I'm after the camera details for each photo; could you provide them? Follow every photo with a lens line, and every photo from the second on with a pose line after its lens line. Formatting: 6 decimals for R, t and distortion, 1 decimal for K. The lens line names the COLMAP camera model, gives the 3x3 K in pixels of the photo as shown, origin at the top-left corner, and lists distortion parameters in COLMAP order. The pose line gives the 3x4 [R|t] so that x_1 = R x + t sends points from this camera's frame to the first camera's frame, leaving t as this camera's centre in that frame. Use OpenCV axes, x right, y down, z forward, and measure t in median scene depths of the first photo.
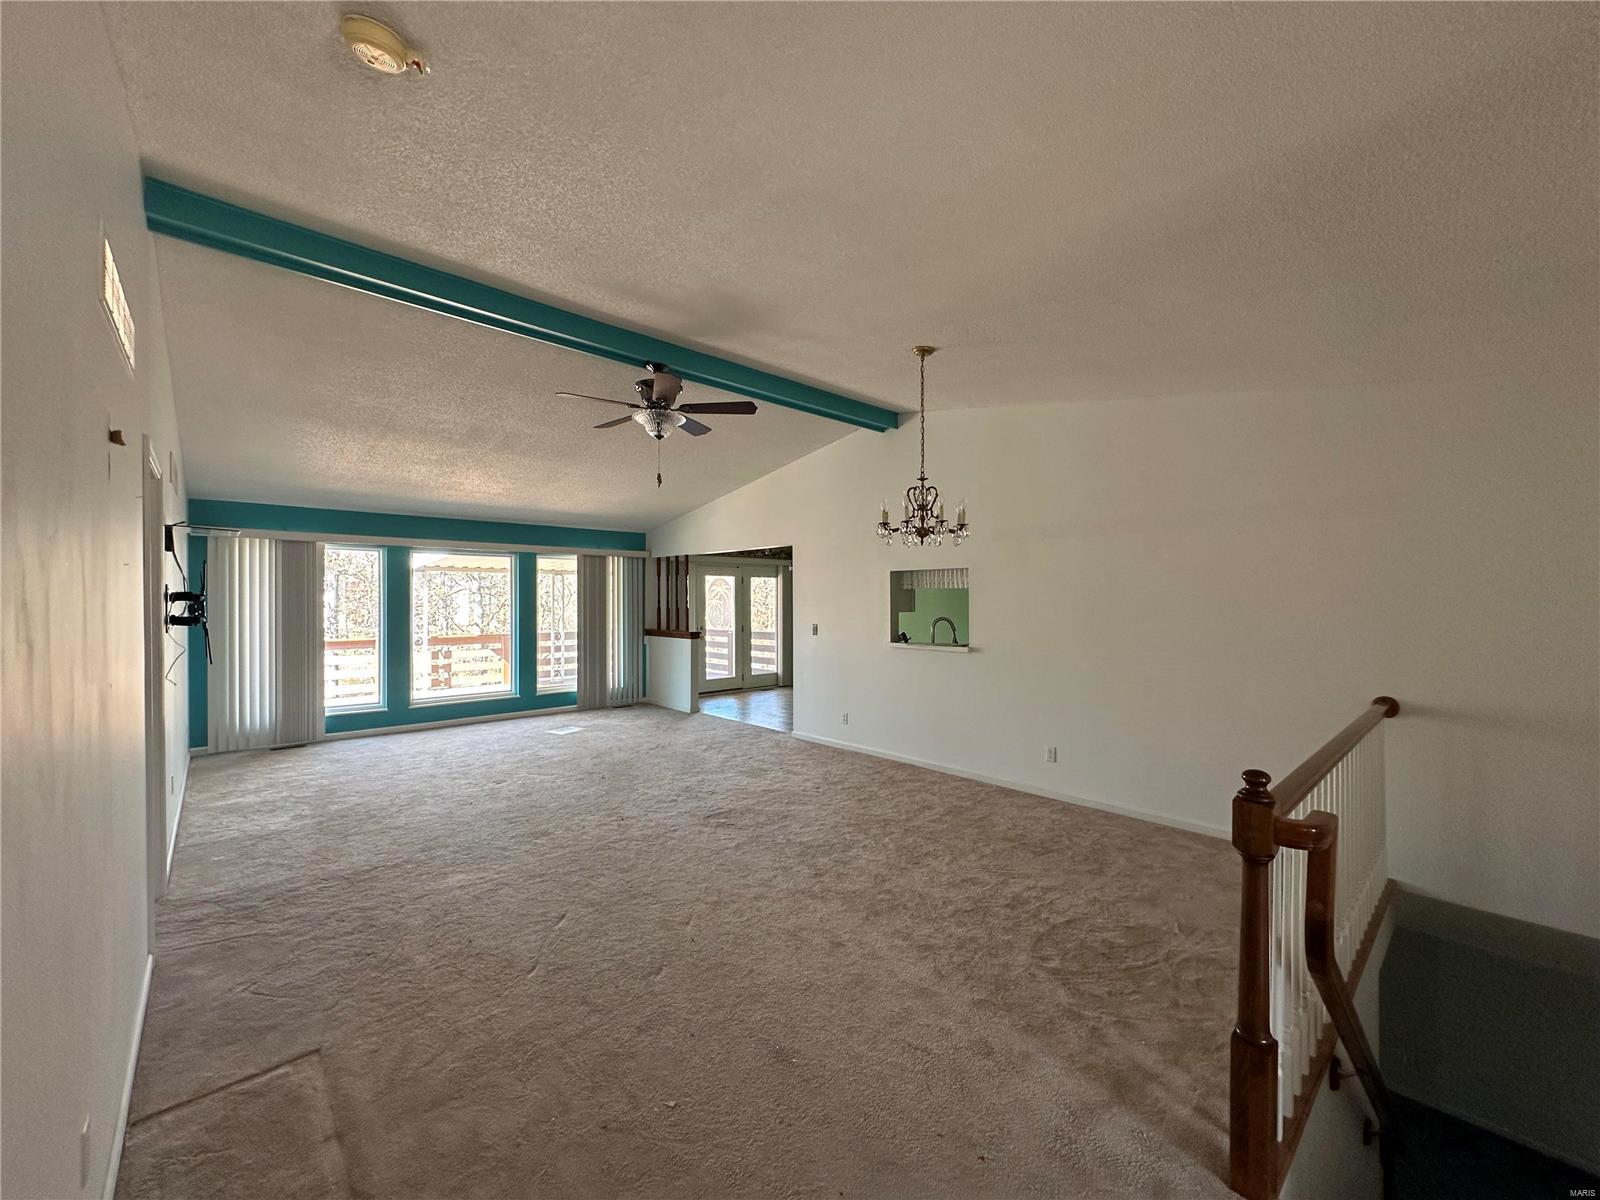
lens RADIAL K [[638.1, 0, 802.1], [0, 638.1, 603.3], [0, 0, 1]] dist [-0.002144, 0.000558]
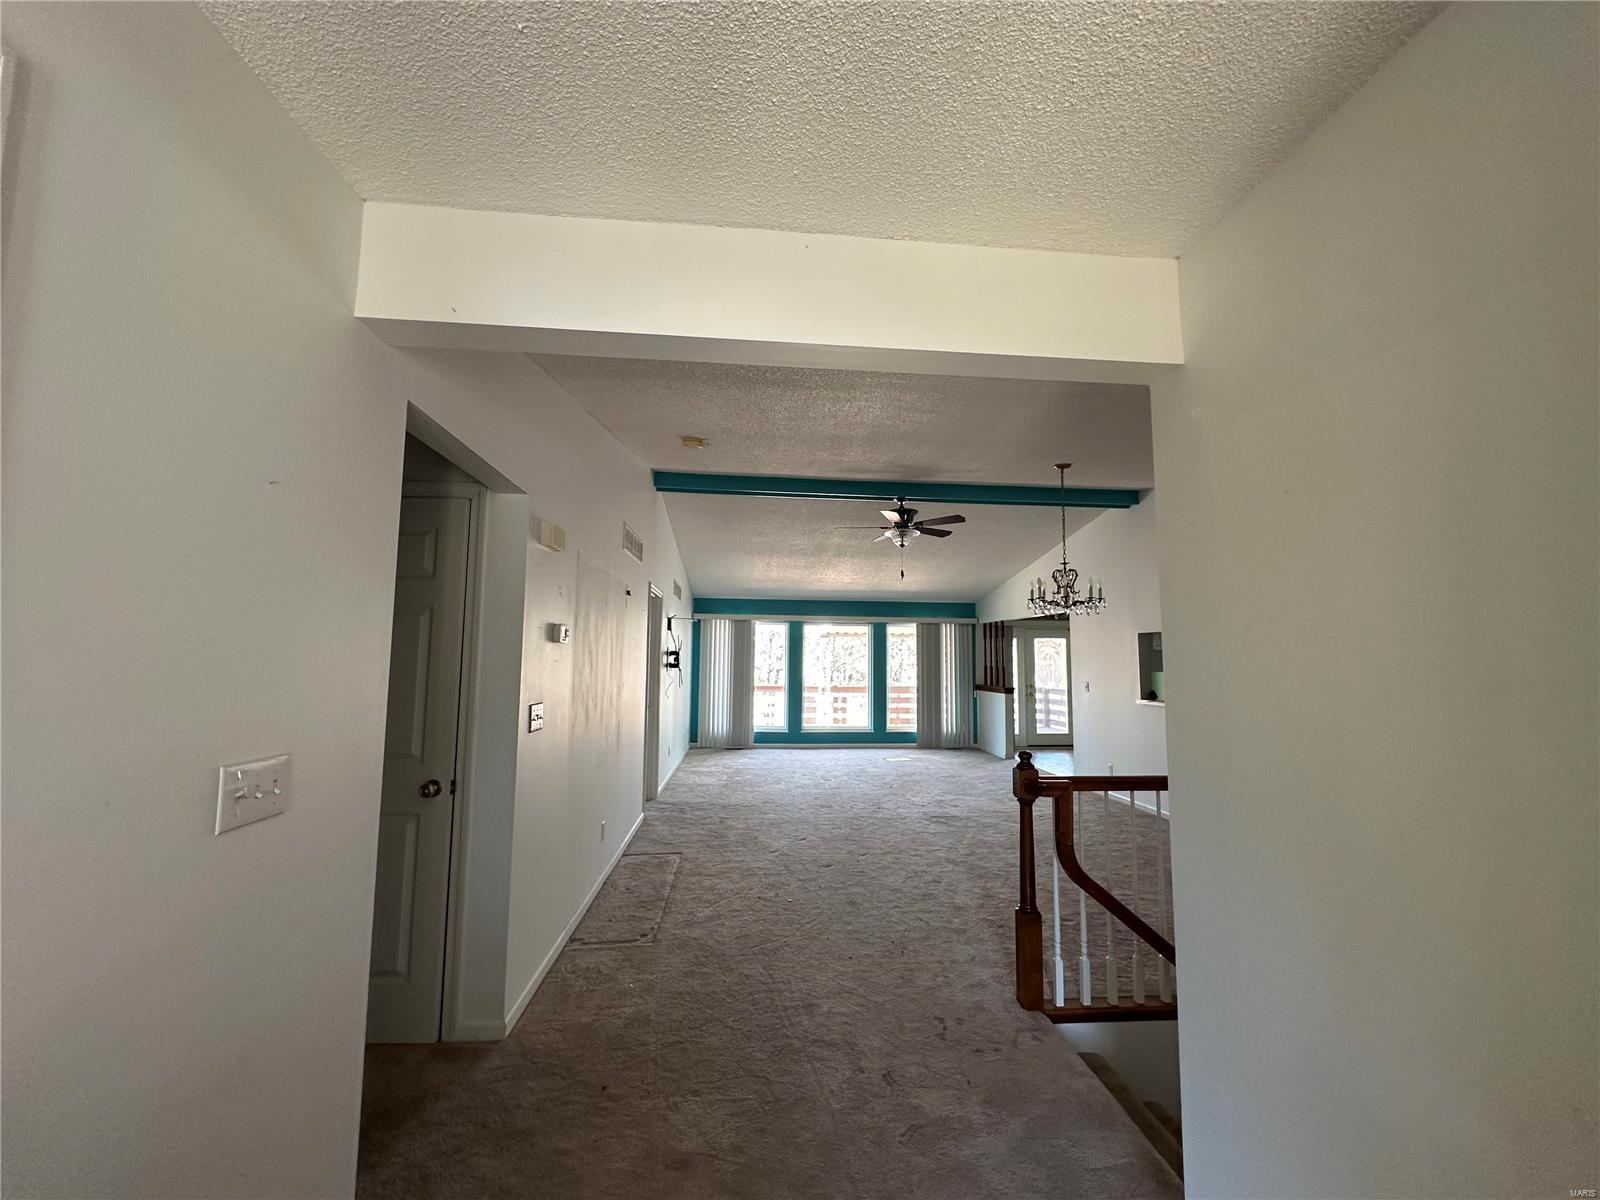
lens RADIAL K [[638.1, 0, 804.5], [0, 638.1, 600.2], [0, 0, 1]] dist [-0.002144, 0.000558]
pose [[0.795952, -0.047047, -0.603528, 0.300485], [-0.014590, 0.995195, -0.096820, 0.006210], [0.605183, 0.085869, 0.791441, -0.182511]]
